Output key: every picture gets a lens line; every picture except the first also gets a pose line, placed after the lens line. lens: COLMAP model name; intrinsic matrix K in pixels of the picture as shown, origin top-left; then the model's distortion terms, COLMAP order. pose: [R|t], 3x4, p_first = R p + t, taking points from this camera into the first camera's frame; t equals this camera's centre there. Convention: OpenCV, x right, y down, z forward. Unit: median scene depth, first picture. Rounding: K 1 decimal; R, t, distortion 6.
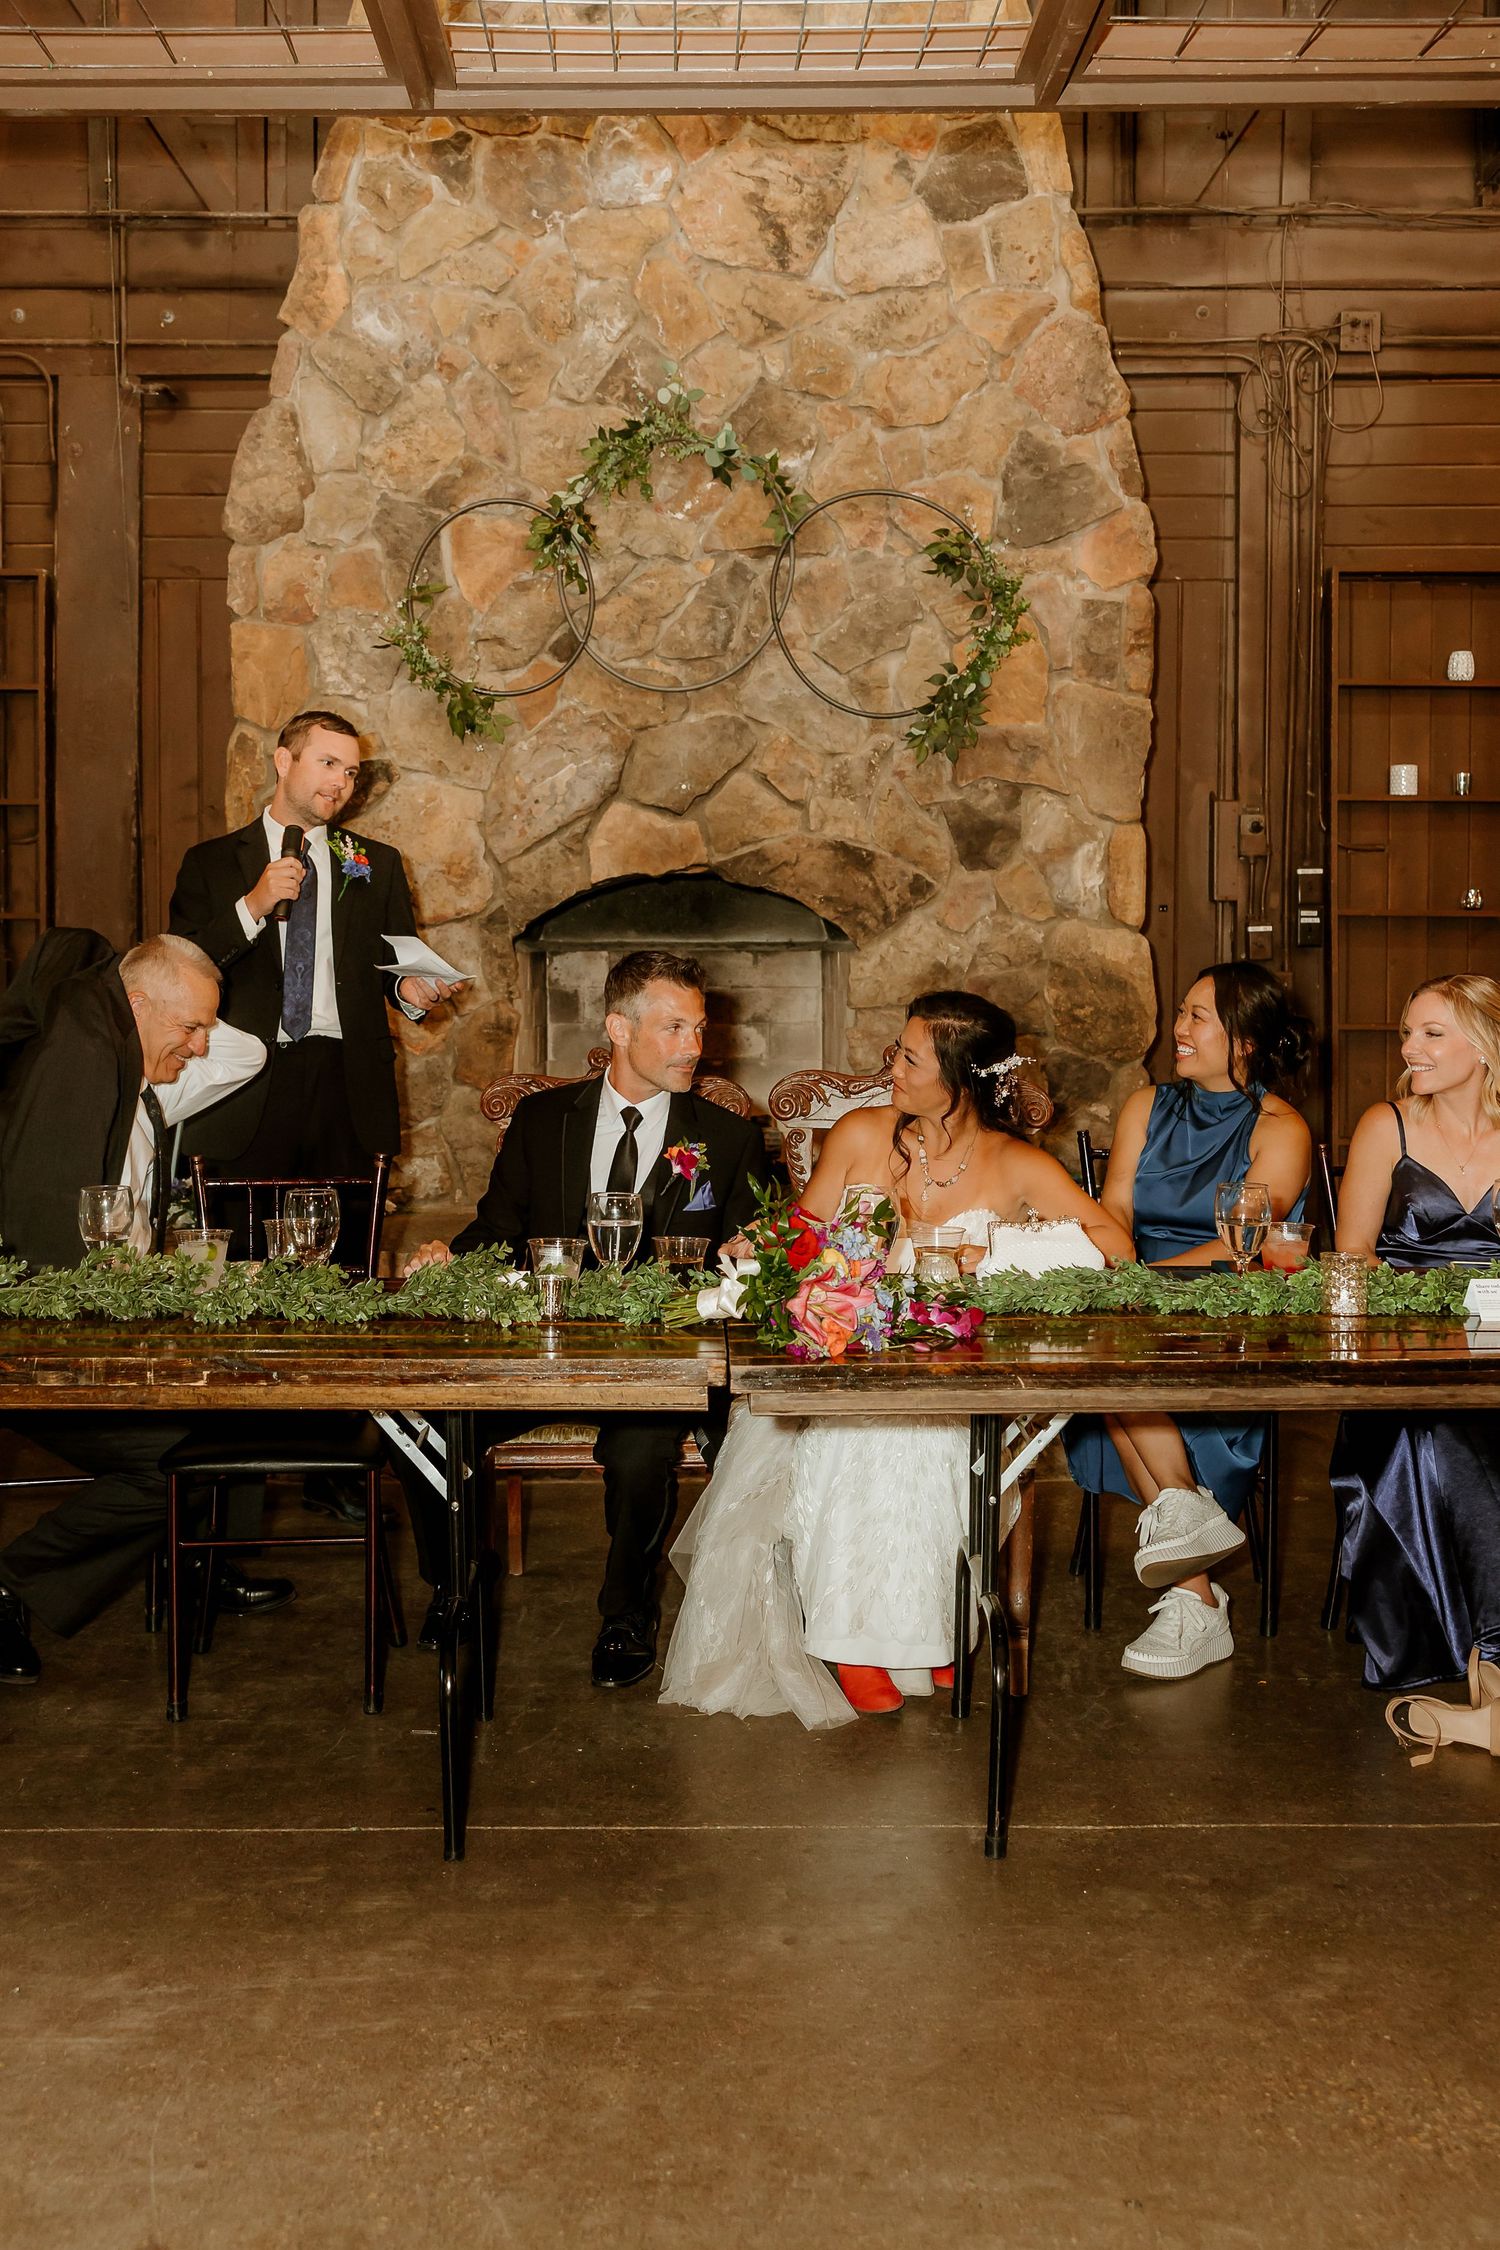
lens RADIAL K [[2216.3, 0, 700.9], [0, 2216.3, 970.5], [0, 0, 1]] dist [0.004976, 0.000000]
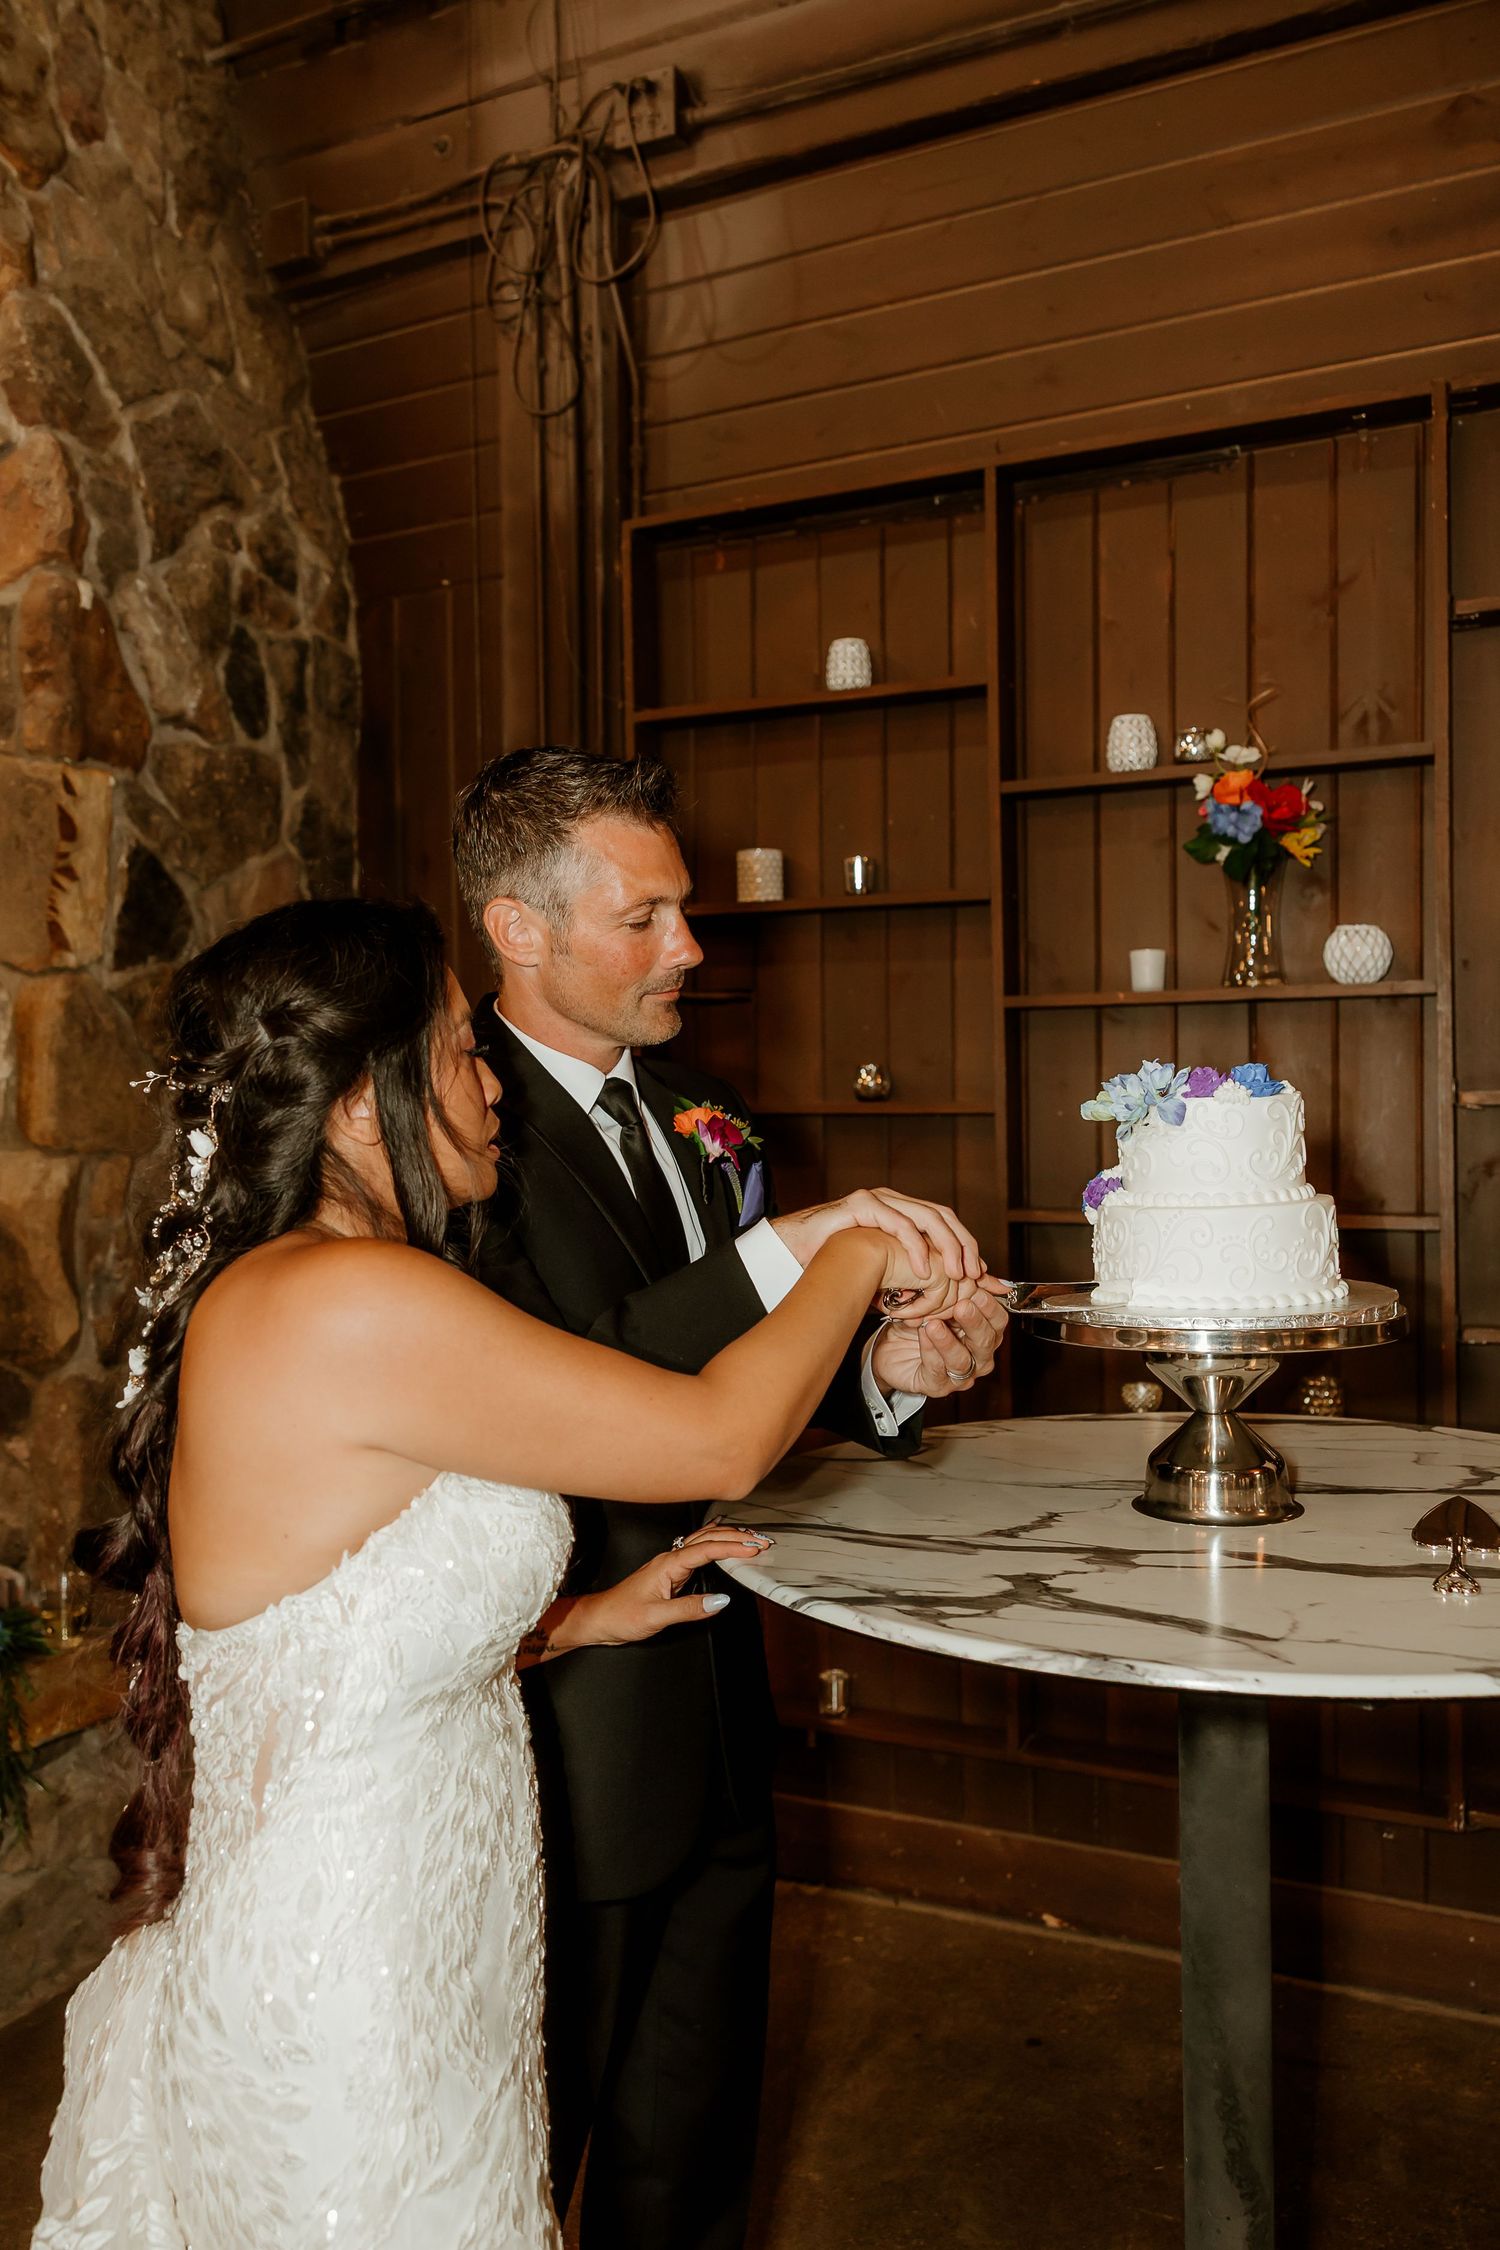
lens RADIAL K [[1738.4, 0, 747.0], [0, 1738.4, 1136.6], [0, 0, 1]] dist [-0.008160, 0.018782]
pose [[0.903001, -0.002748, -0.429629, 0.568067], [0.009658, 0.999857, 0.013904, -0.027375], [0.429529, -0.016704, 0.902898, 0.658742]]
